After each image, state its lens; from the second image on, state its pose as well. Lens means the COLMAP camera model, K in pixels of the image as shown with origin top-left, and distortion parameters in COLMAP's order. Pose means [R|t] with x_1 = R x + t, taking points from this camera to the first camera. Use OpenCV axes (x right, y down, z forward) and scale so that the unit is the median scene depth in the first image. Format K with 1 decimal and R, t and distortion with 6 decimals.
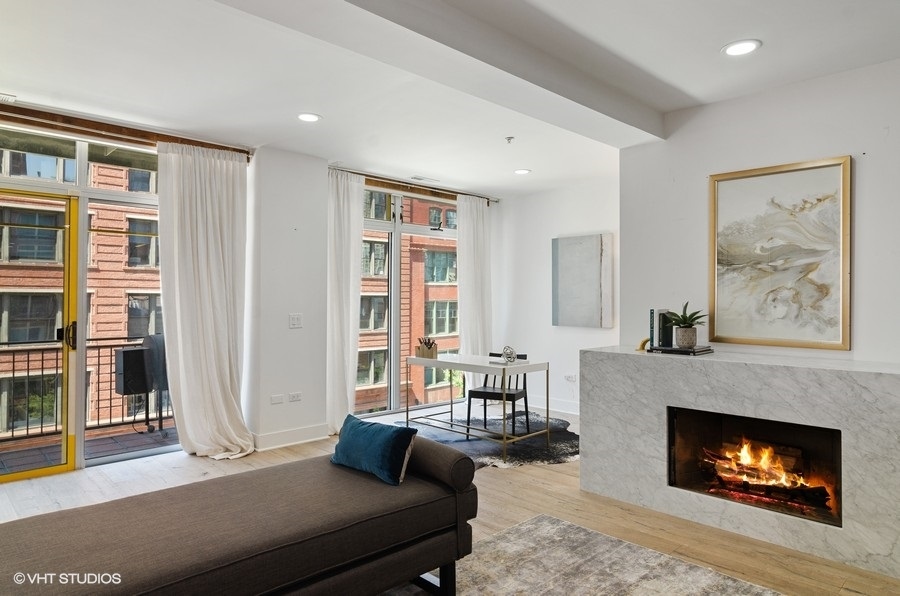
lens RADIAL K [[554.5, 0, 453.2], [0, 554.5, 297.3], [0, 0, 1]] dist [-0.001452, -0.001209]
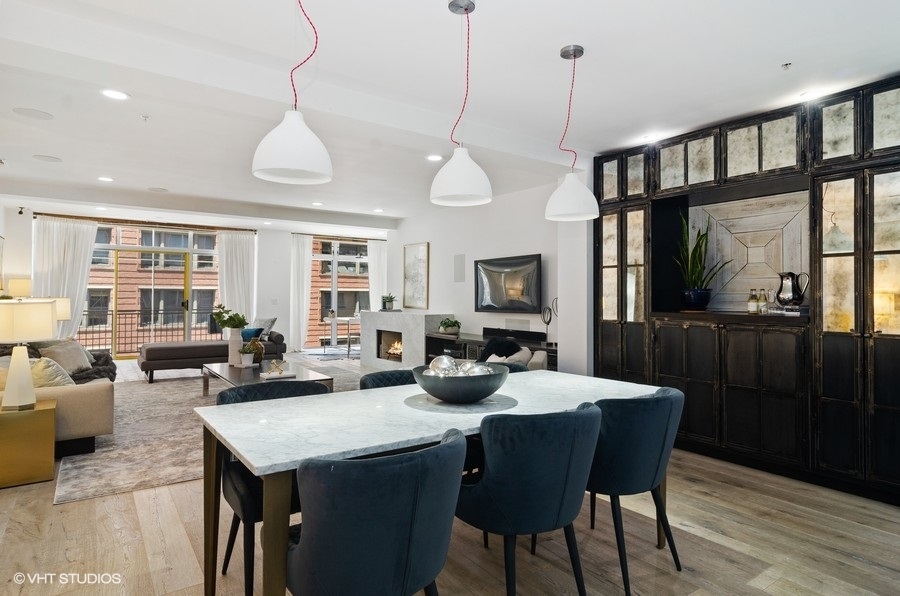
lens RADIAL K [[504.2, 0, 448.9], [0, 504.2, 290.7], [0, 0, 1]] dist [-0.000216, 0.004151]
pose [[0.987149, 0.001556, -0.159794, 0.781062], [-0.002568, 0.999978, -0.006128, 0.010177], [0.159781, 0.006460, 0.987131, -0.987579]]
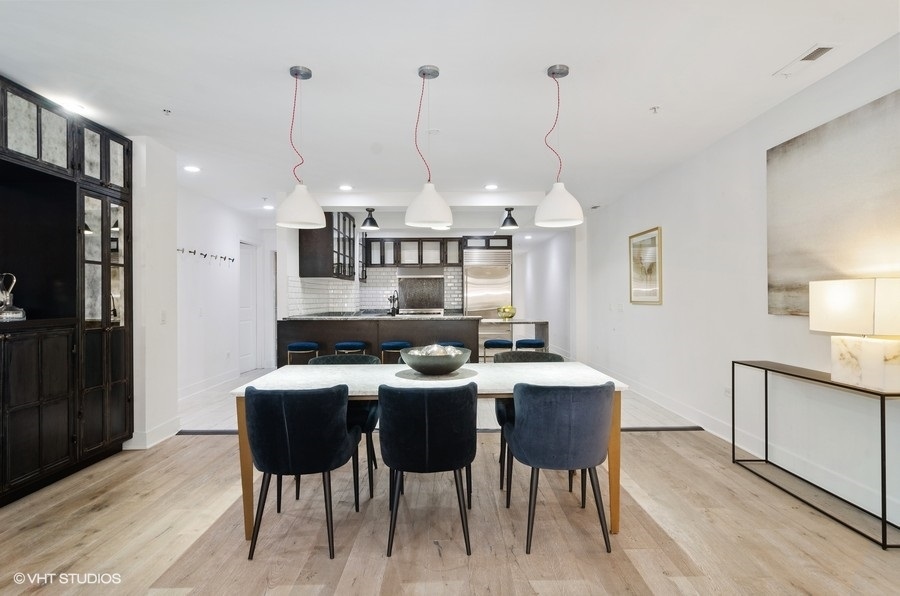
lens RADIAL K [[472.9, 0, 452.3], [0, 472.9, 299.2], [0, 0, 1]] dist [0.000858, -0.001942]
pose [[-0.715450, 0.002331, 0.698660, 0.300841], [0.002989, 0.999995, -0.000276, 0.015703], [-0.698657, 0.001891, -0.715454, -0.140138]]
